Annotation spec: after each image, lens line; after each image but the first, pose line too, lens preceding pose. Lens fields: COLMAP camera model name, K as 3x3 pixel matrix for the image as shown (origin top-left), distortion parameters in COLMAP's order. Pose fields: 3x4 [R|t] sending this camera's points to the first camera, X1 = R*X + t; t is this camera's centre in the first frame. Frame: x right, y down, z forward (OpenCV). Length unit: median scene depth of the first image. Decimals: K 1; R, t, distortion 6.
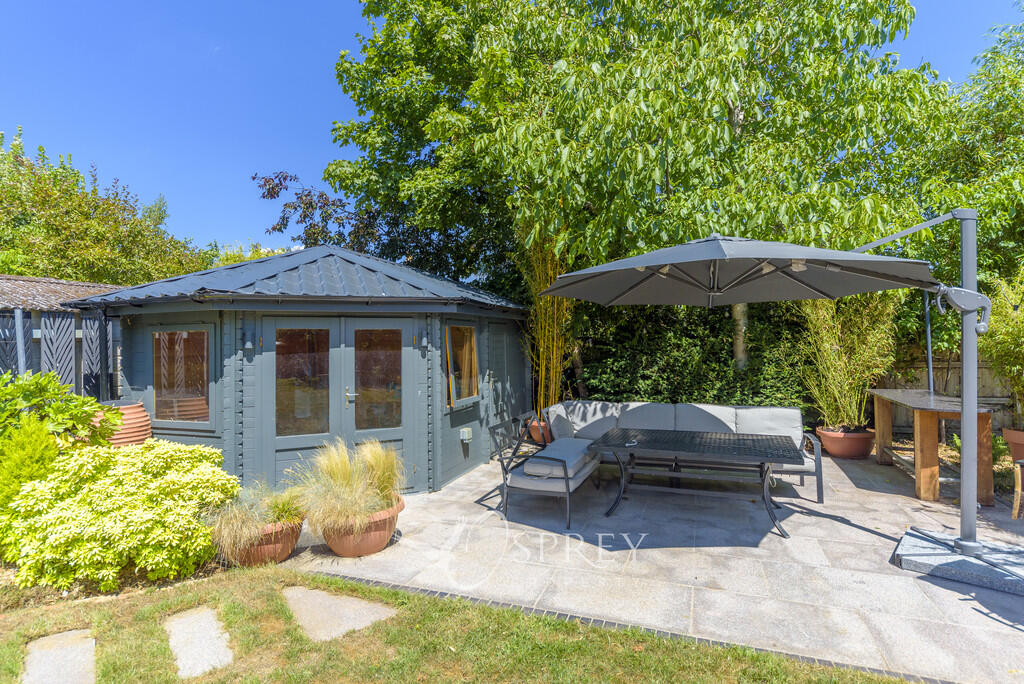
lens RADIAL K [[500.8, 0, 513.8], [0, 500.8, 341.0], [0, 0, 1]] dist [0.000877, 0.000008]
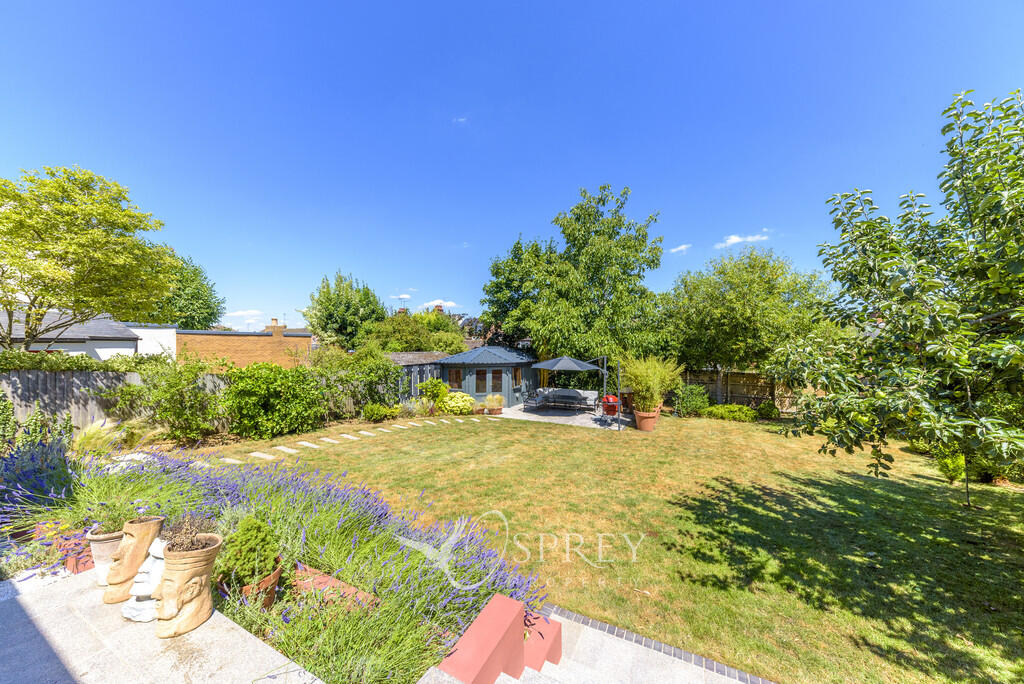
lens RADIAL K [[353.4, 0, 510.6], [0, 353.4, 342.4], [0, 0, 1]] dist [0.000115, 0.000002]
pose [[0.987999, 0.015666, -0.153661, 0.318186], [-0.015648, 0.999877, 0.001326, -0.268710], [0.153663, 0.001095, 0.988123, -2.047958]]
